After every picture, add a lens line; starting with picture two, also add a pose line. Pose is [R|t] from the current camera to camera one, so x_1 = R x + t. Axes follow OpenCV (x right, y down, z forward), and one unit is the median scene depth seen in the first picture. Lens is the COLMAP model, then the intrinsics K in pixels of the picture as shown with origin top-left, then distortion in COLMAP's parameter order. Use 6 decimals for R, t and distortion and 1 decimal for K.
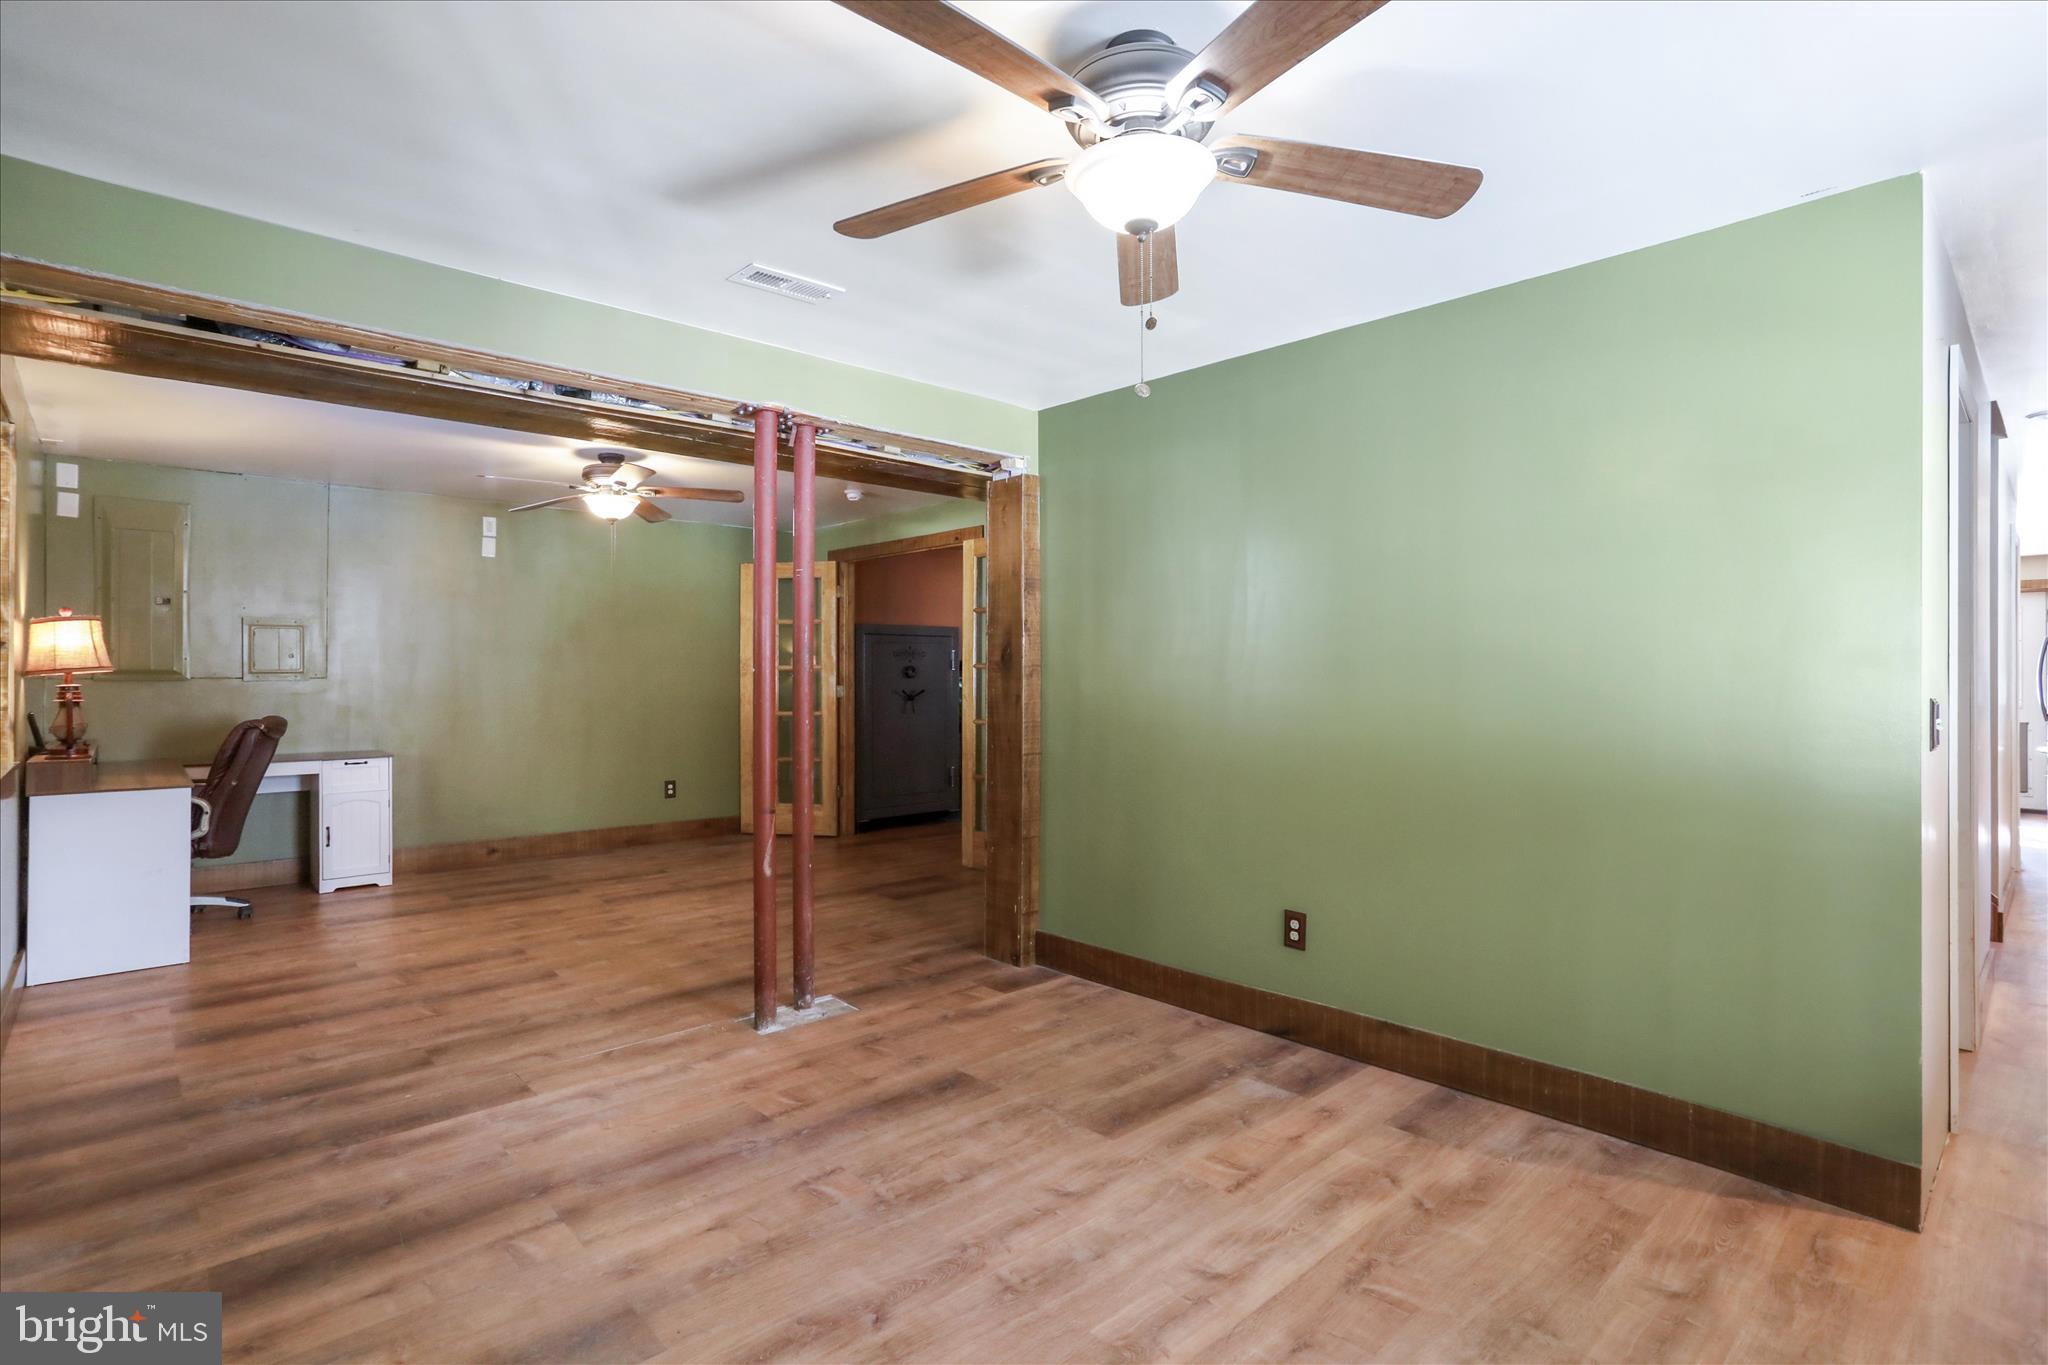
lens RADIAL K [[991.3, 0, 1011.4], [0, 991.3, 669.5], [0, 0, 1]] dist [-0.048929, 0.018012]
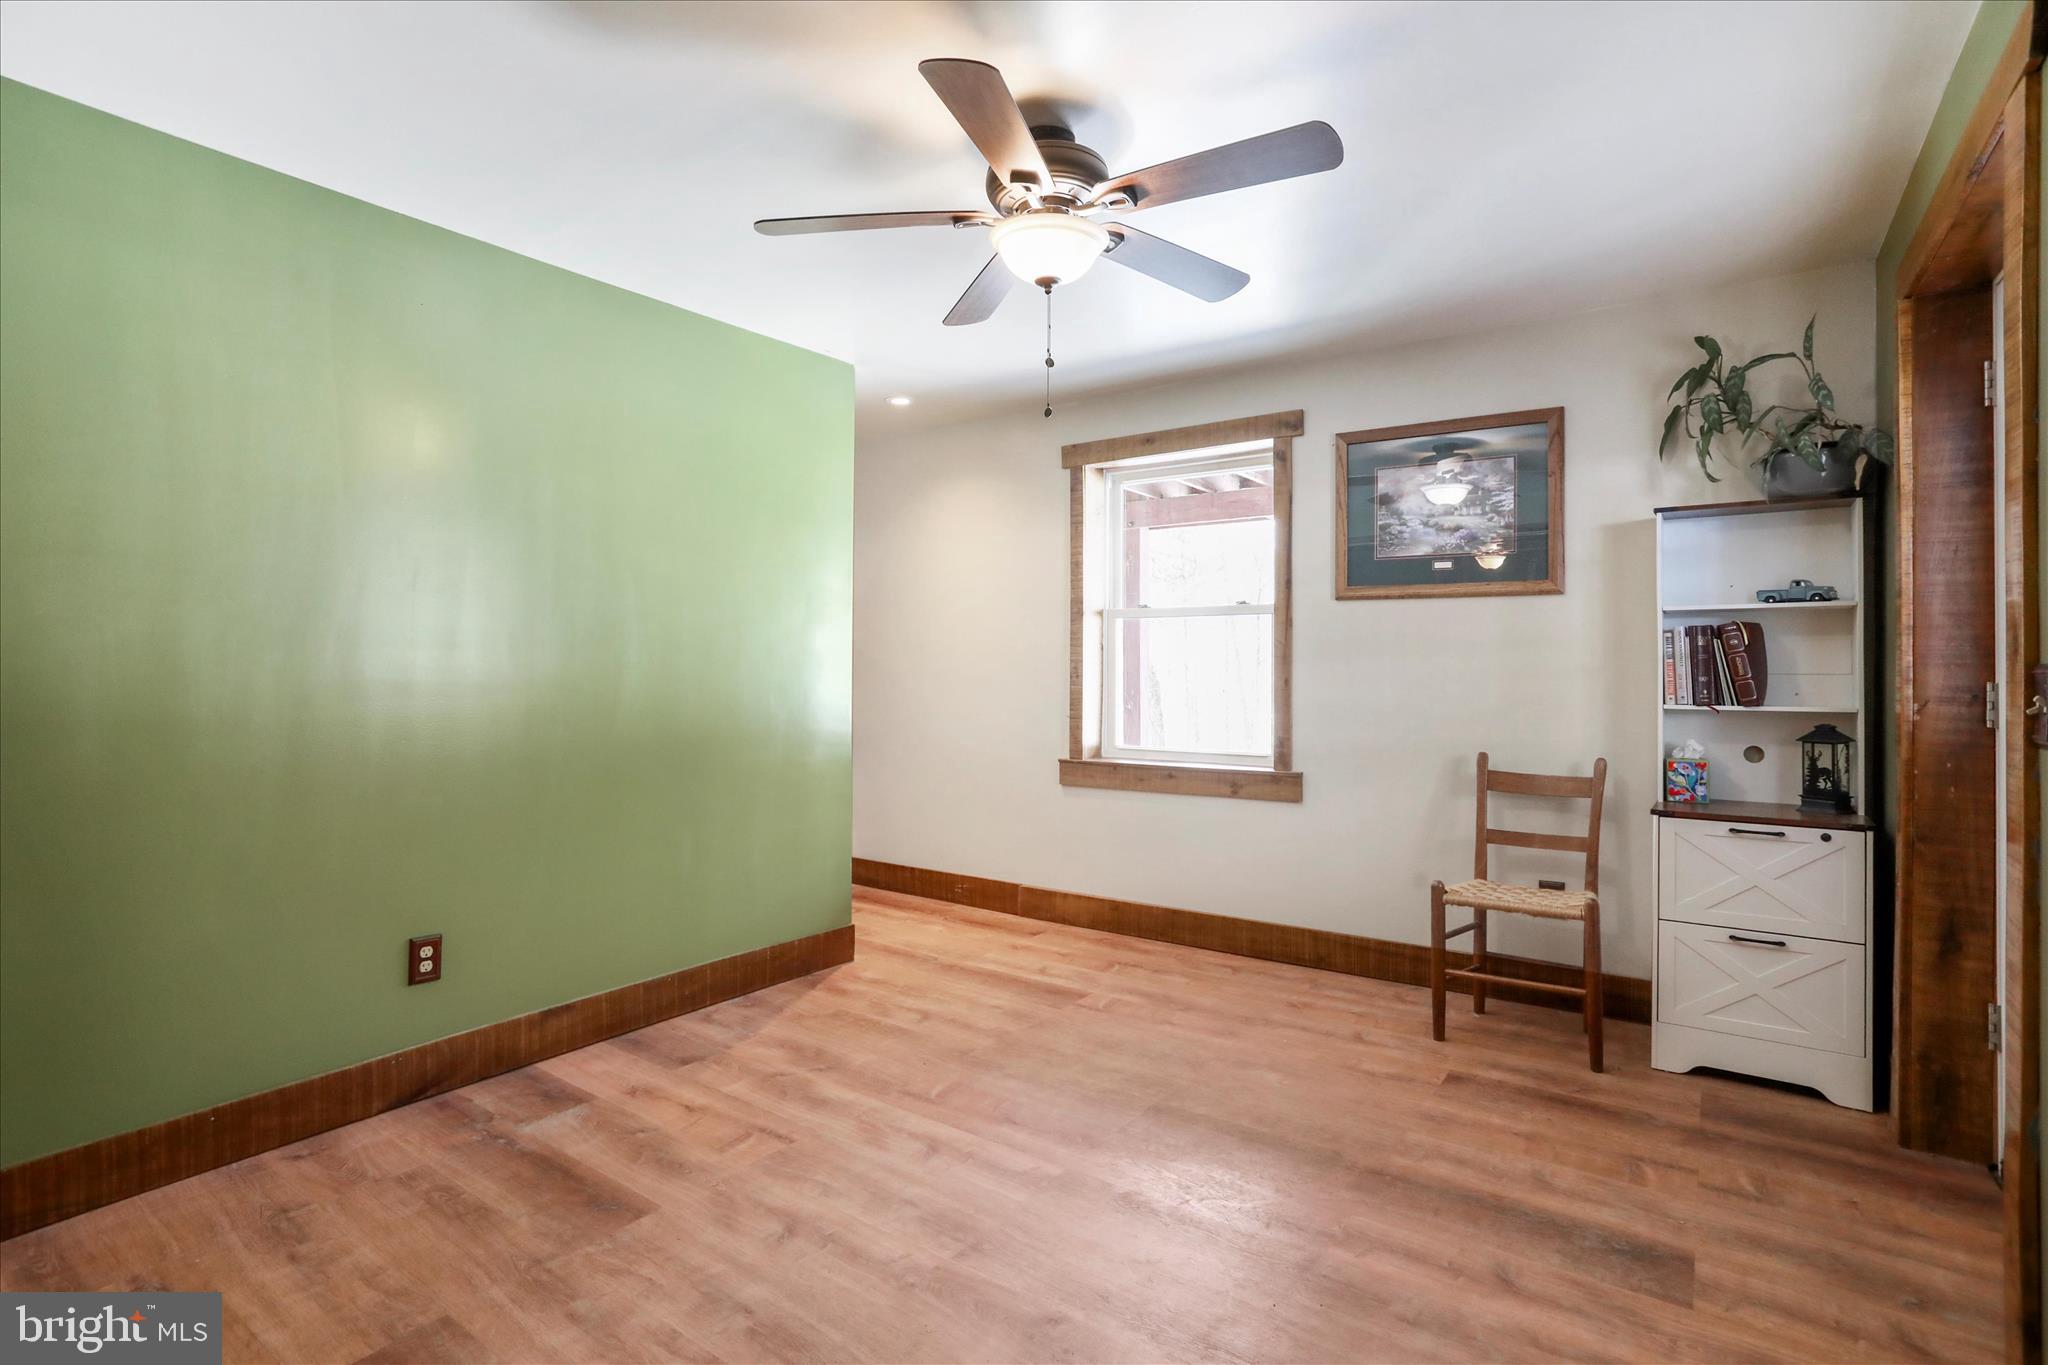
lens RADIAL K [[991.3, 0, 1028.2], [0, 991.3, 660.9], [0, 0, 1]] dist [-0.048929, 0.018012]
pose [[-0.213733, 0.001996, 0.976890, -0.662118], [-0.008018, 0.999961, -0.003797, 0.022457], [-0.976859, -0.008644, -0.213708, 0.773403]]
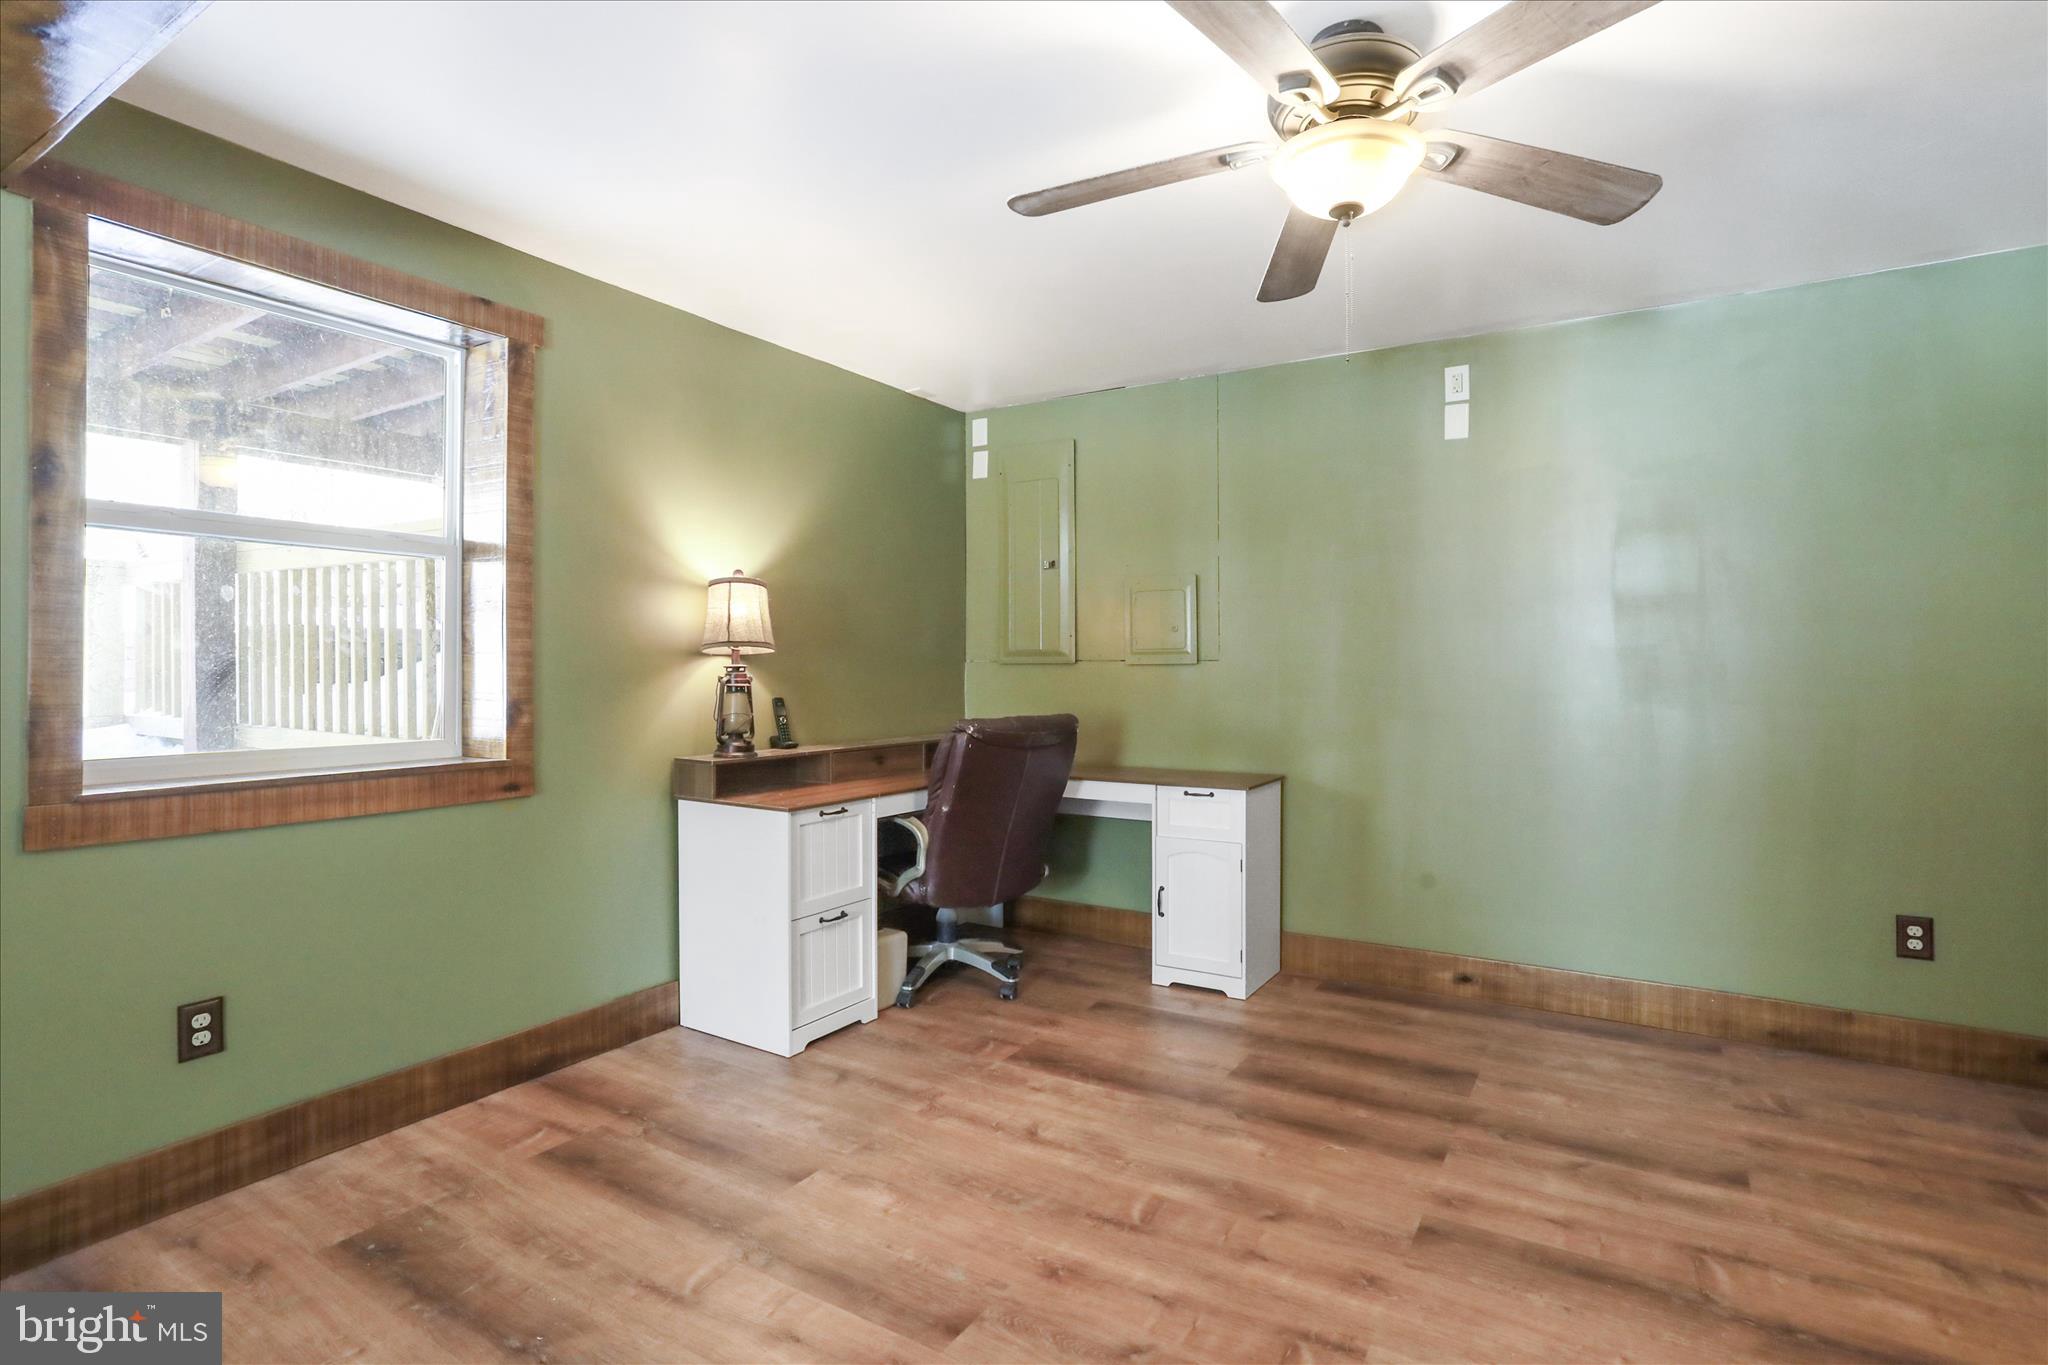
lens RADIAL K [[991.3, 0, 1014.0], [0, 991.3, 667.4], [0, 0, 1]] dist [-0.048929, 0.018012]
pose [[0.262293, 0.001550, -0.964987, -0.159537], [0.002526, 0.999994, 0.002293, 0.023252], [0.964985, -0.003039, 0.262287, 1.374254]]
